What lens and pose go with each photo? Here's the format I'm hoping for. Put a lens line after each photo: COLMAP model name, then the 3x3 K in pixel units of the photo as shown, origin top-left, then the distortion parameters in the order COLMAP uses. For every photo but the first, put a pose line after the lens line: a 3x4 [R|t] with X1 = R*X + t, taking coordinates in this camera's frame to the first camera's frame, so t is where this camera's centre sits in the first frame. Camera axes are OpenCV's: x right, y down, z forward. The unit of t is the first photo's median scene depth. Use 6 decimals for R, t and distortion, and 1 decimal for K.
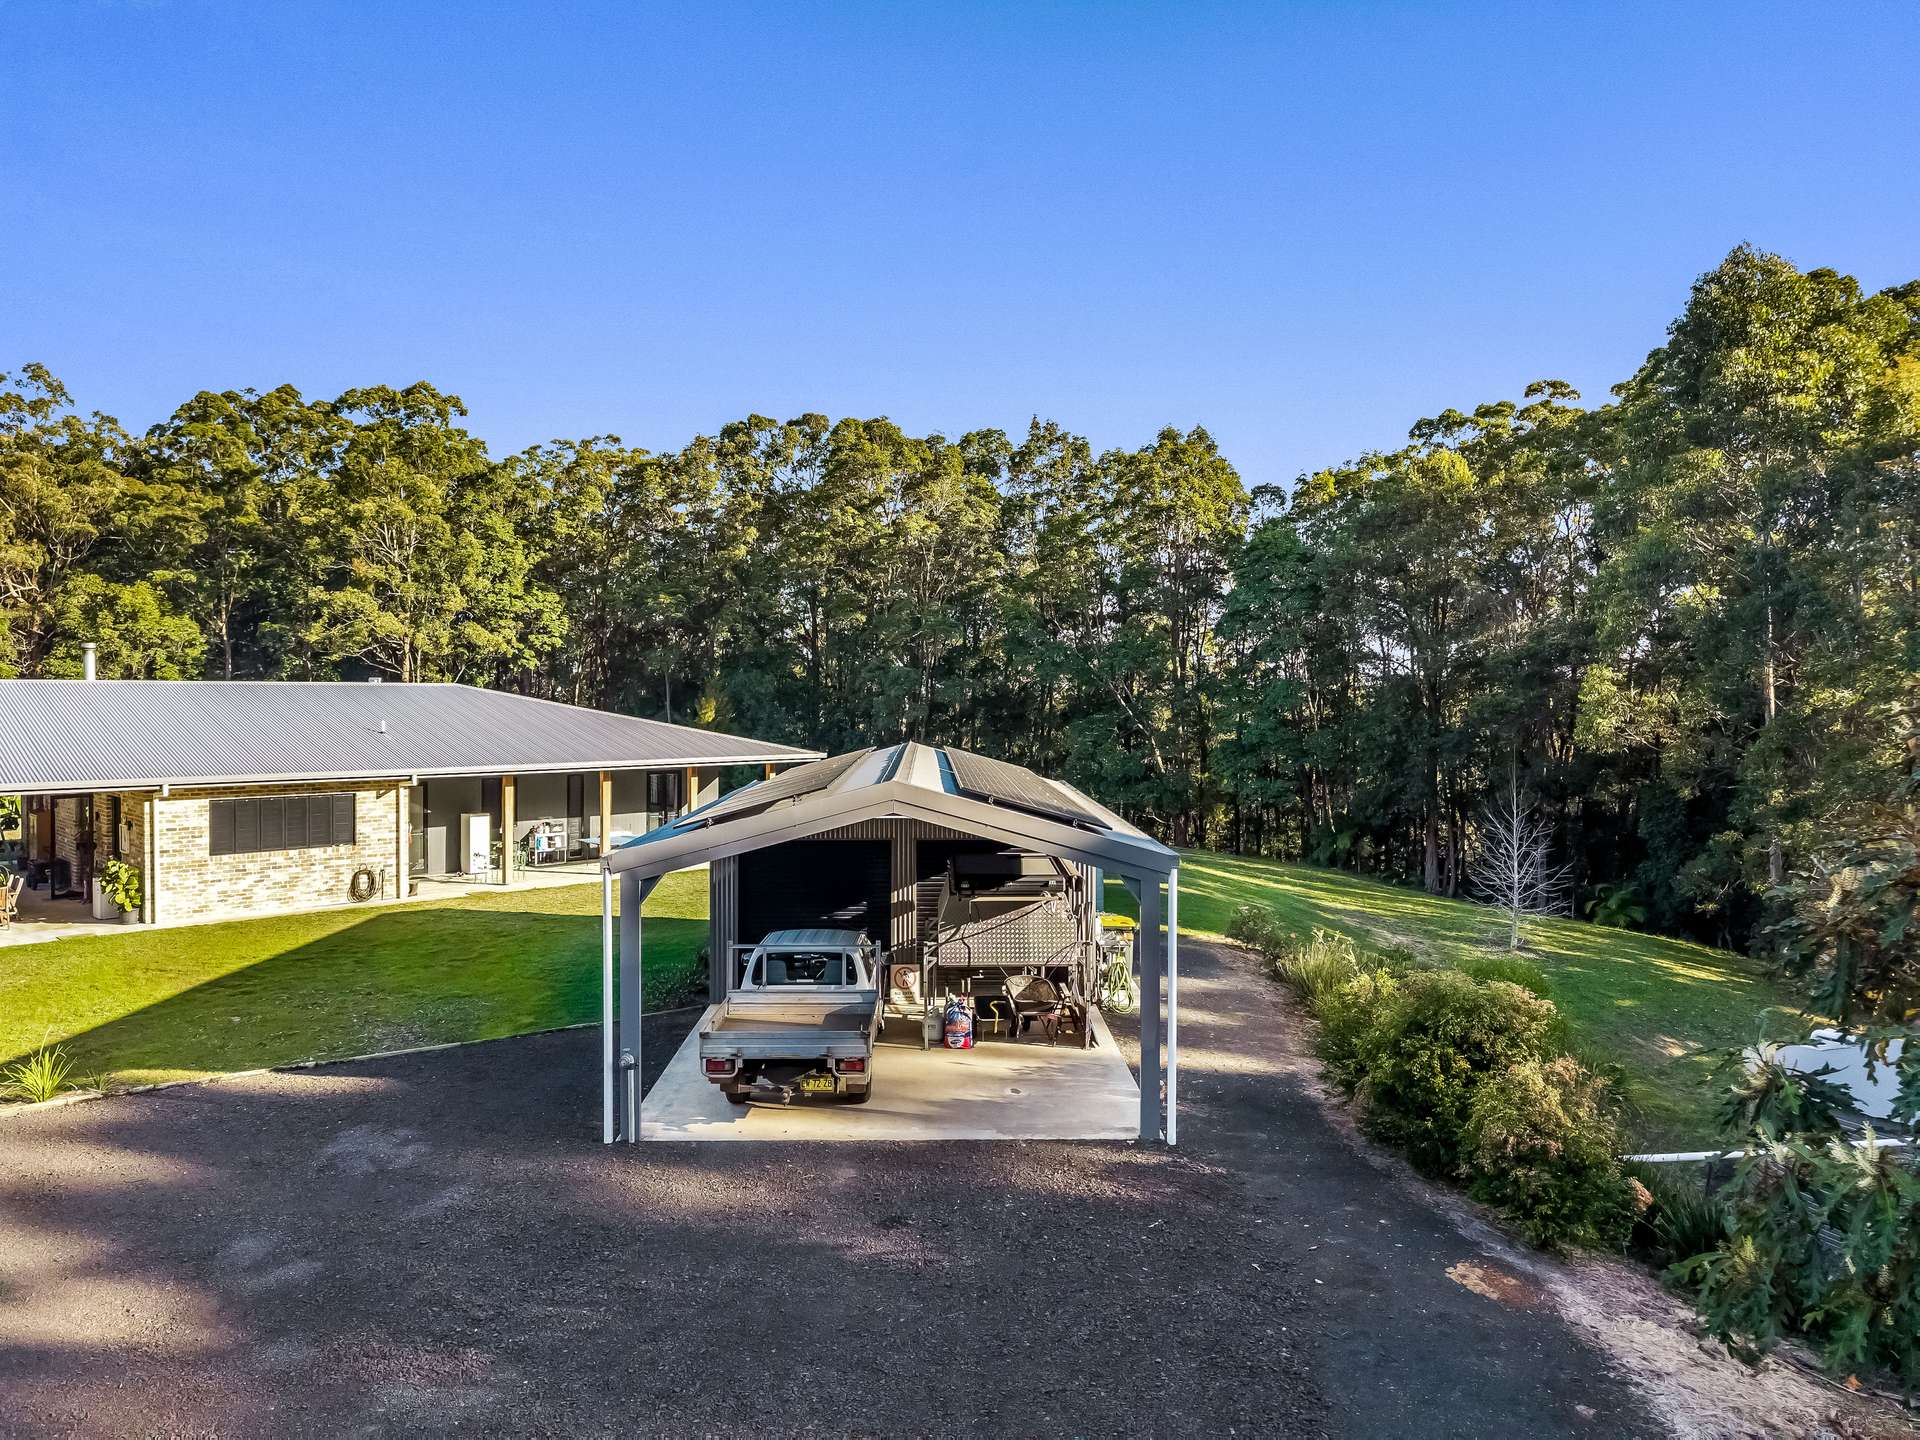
lens RADIAL K [[1331.0, 0, 967.9], [0, 1331.0, 730.2], [0, 0, 1]] dist [0.041947, 0.000140]
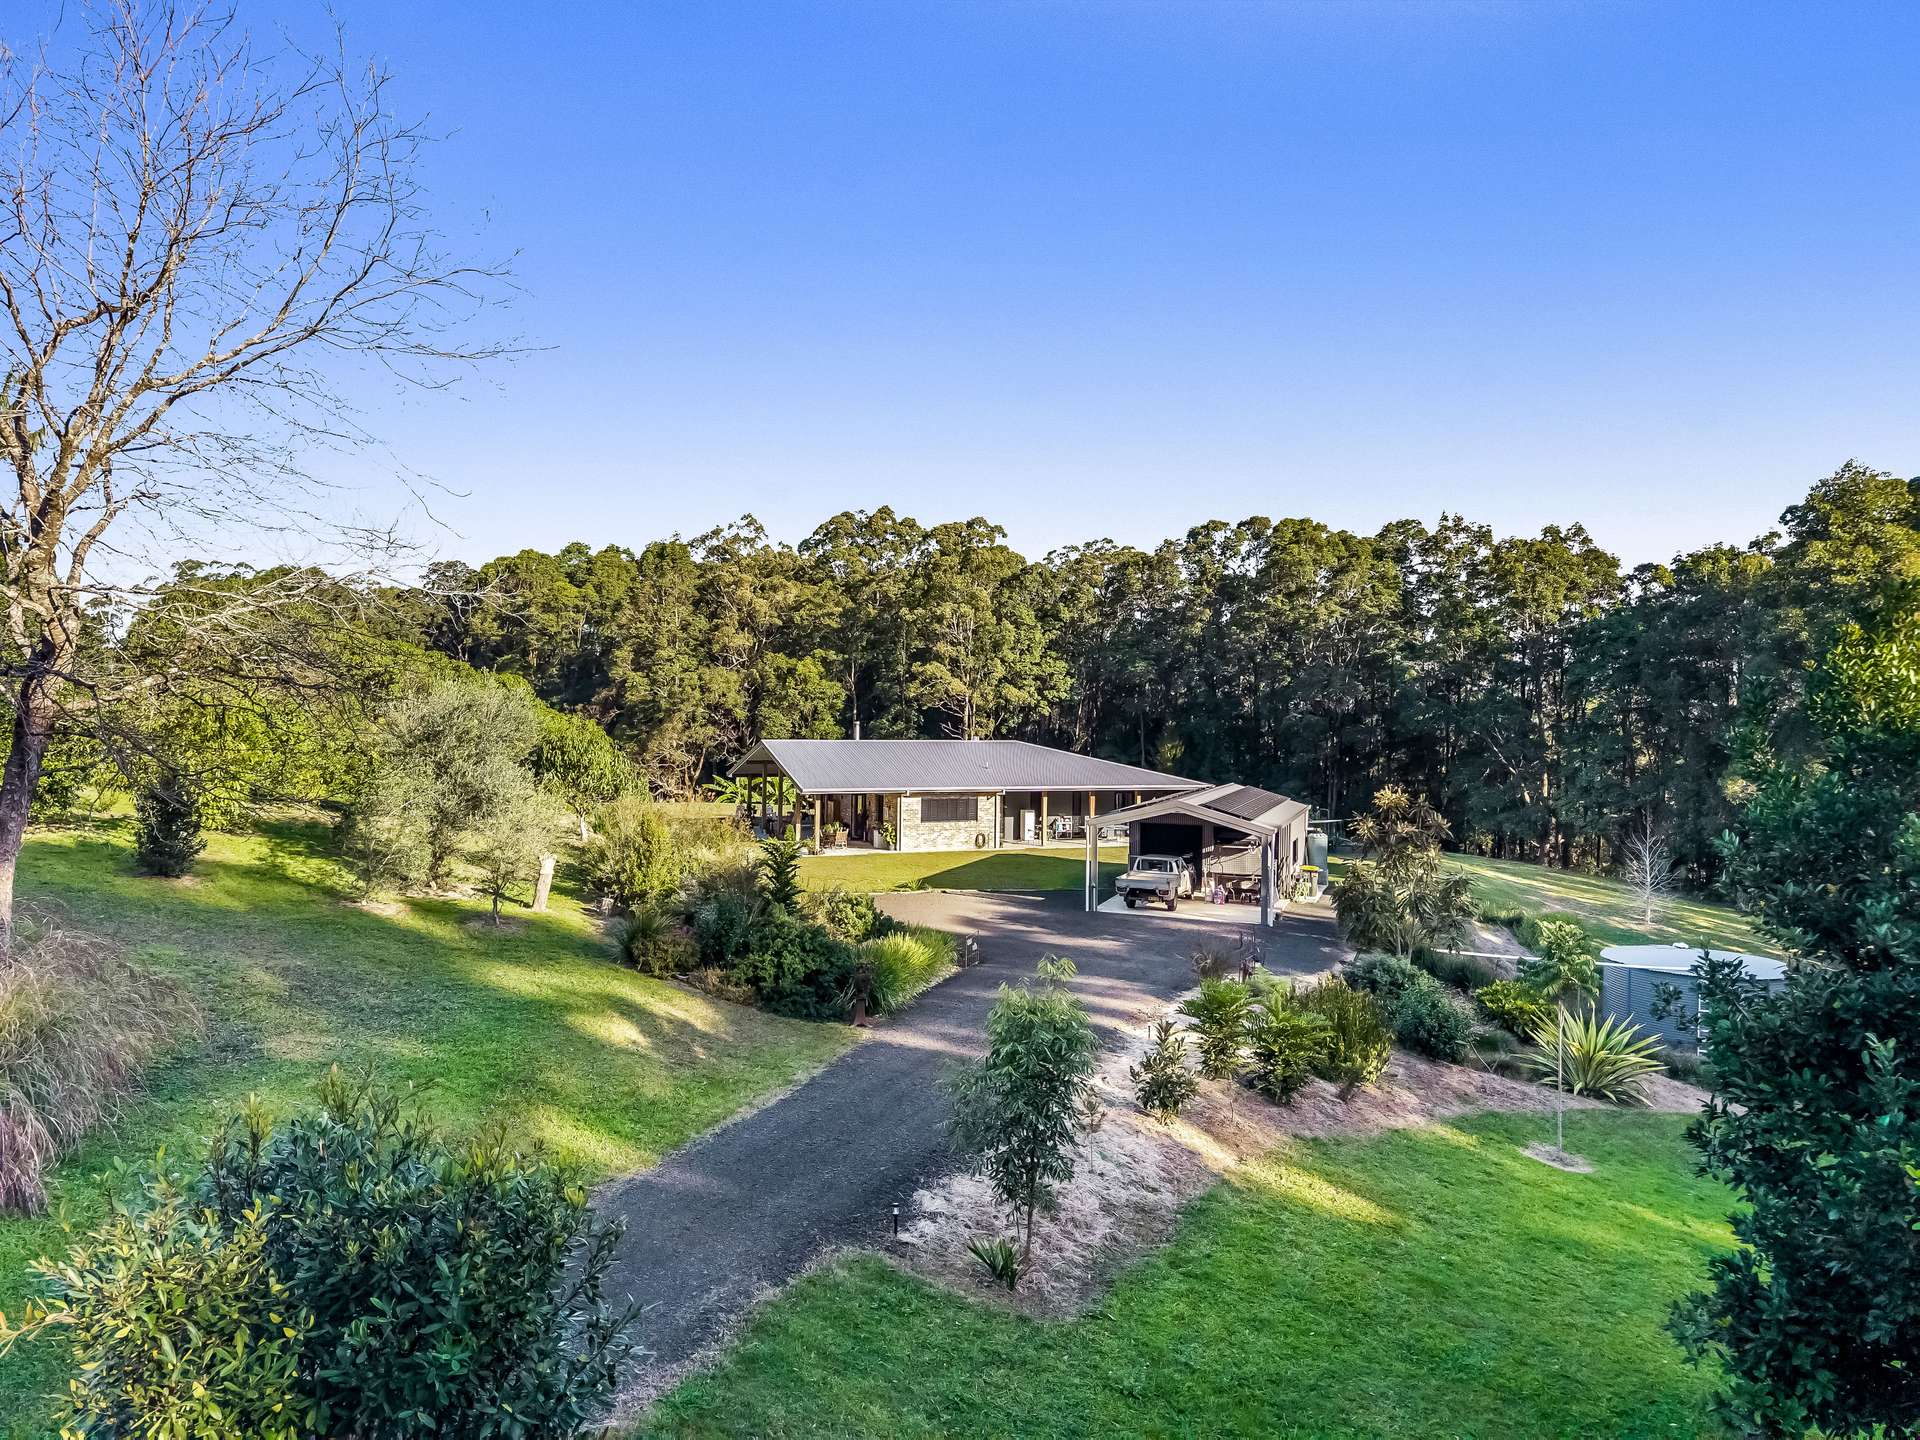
lens RADIAL K [[1331.0, 0, 967.9], [0, 1331.0, 730.2], [0, 0, 1]] dist [0.041947, 0.000140]
pose [[0.934574, 0.017925, -0.355317, 0.093289], [-0.023787, 0.999643, -0.012138, -0.011239], [0.354973, 0.019796, 0.934667, -0.331680]]
